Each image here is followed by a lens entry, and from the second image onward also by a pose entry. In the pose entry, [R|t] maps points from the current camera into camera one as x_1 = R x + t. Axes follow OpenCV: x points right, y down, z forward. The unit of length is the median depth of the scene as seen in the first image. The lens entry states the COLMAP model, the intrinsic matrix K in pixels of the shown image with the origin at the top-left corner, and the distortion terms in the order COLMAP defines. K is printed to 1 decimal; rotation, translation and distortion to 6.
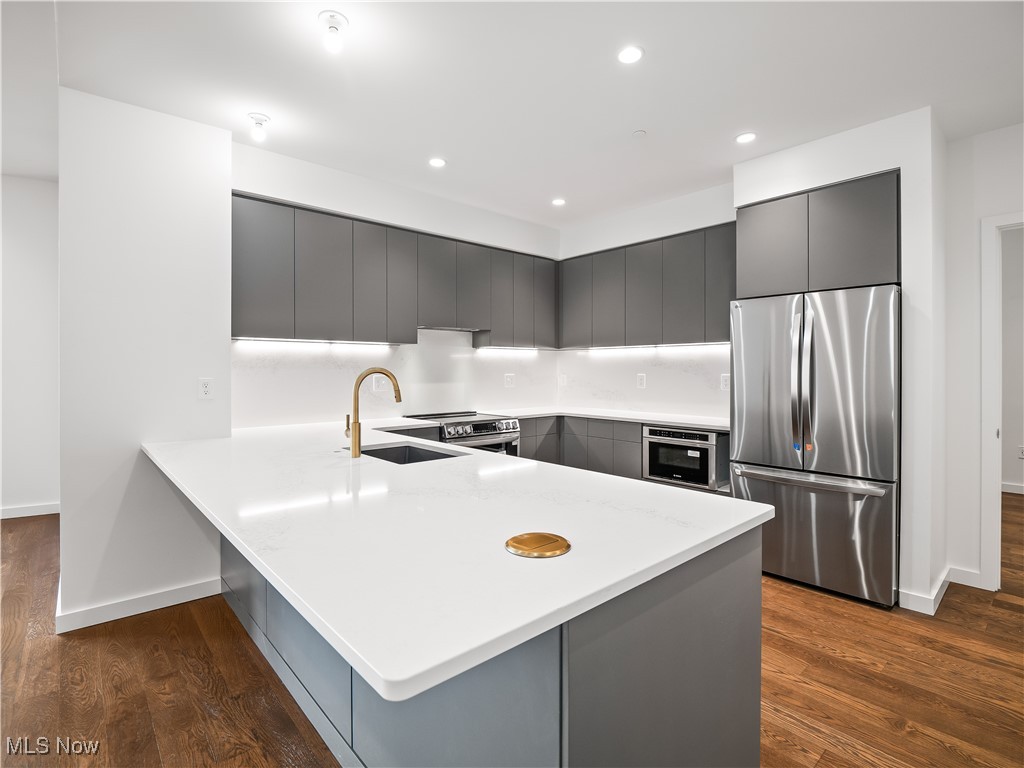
lens RADIAL K [[500.2, 0, 526.0], [0, 500.2, 370.1], [0, 0, 1]] dist [-0.012282, -0.000053]
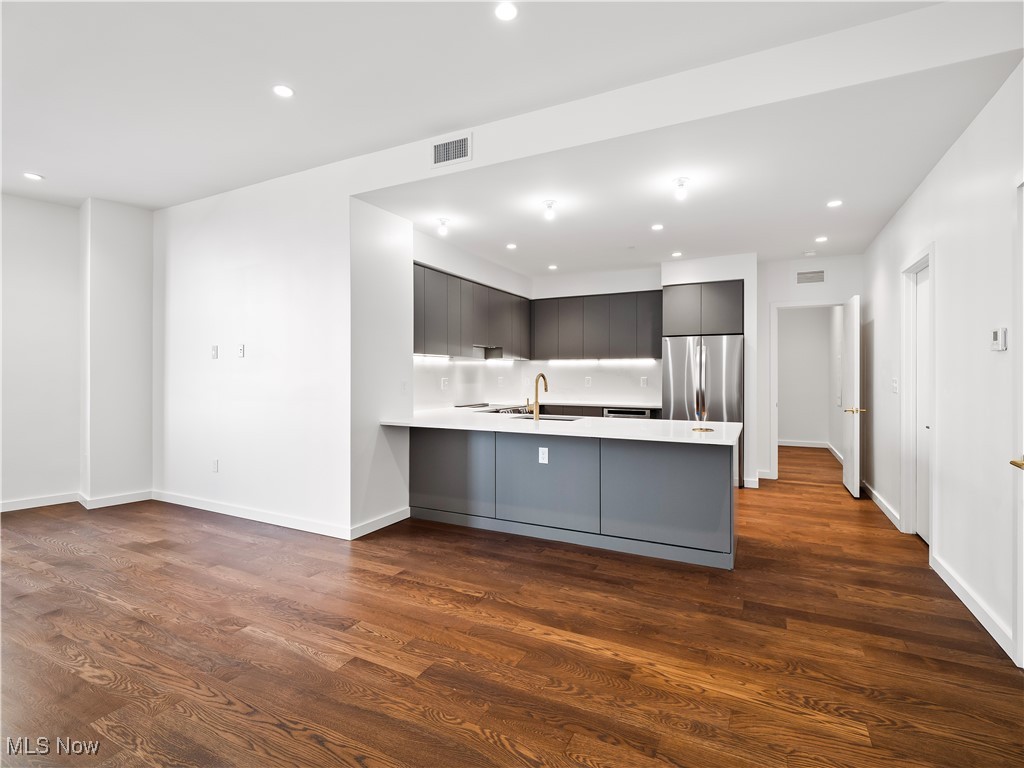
lens RADIAL K [[503.7, 0, 513.8], [0, 503.7, 370.9], [0, 0, 1]] dist [-0.001168, -0.000151]
pose [[0.930635, 0.002617, 0.365940, -0.872017], [-0.000026, 0.999975, -0.007086, -0.000743], [-0.365949, 0.006585, 0.930612, -0.589620]]
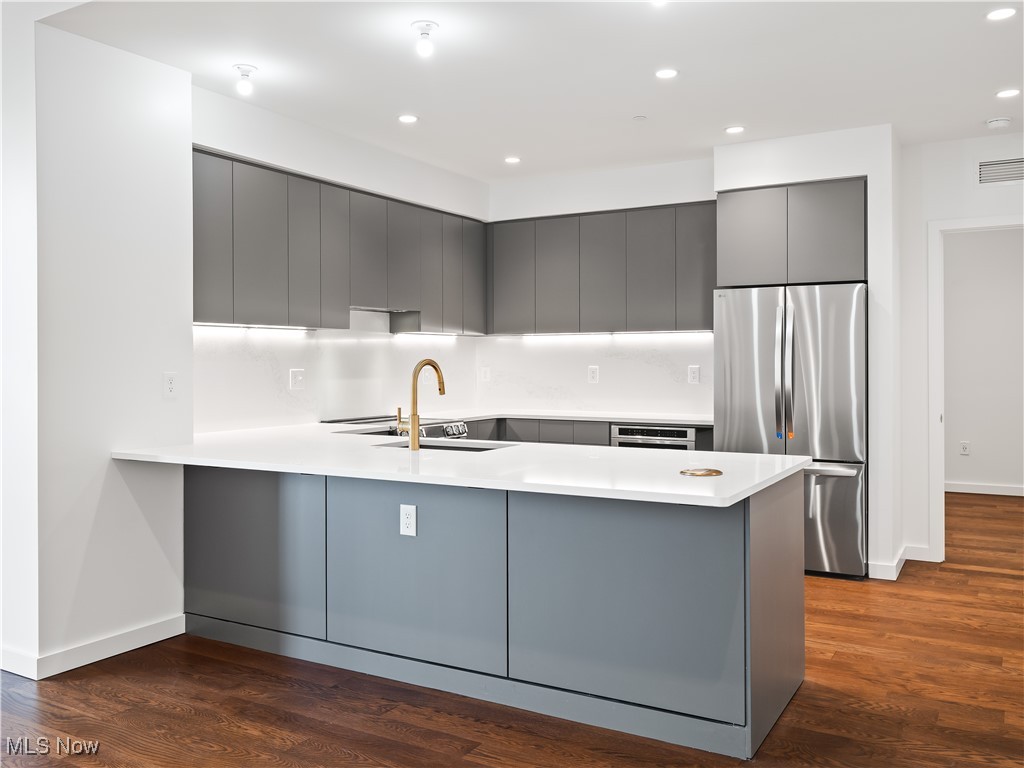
lens RADIAL K [[876.3, 0, 524.3], [0, 876.3, 354.3], [0, 0, 1]] dist [-0.002603, 0.002712]
pose [[0.949959, -0.000809, 0.312374, -0.521900], [0.003884, 0.999950, -0.009220, 0.001901], [-0.312351, 0.009972, 0.949914, -0.550443]]
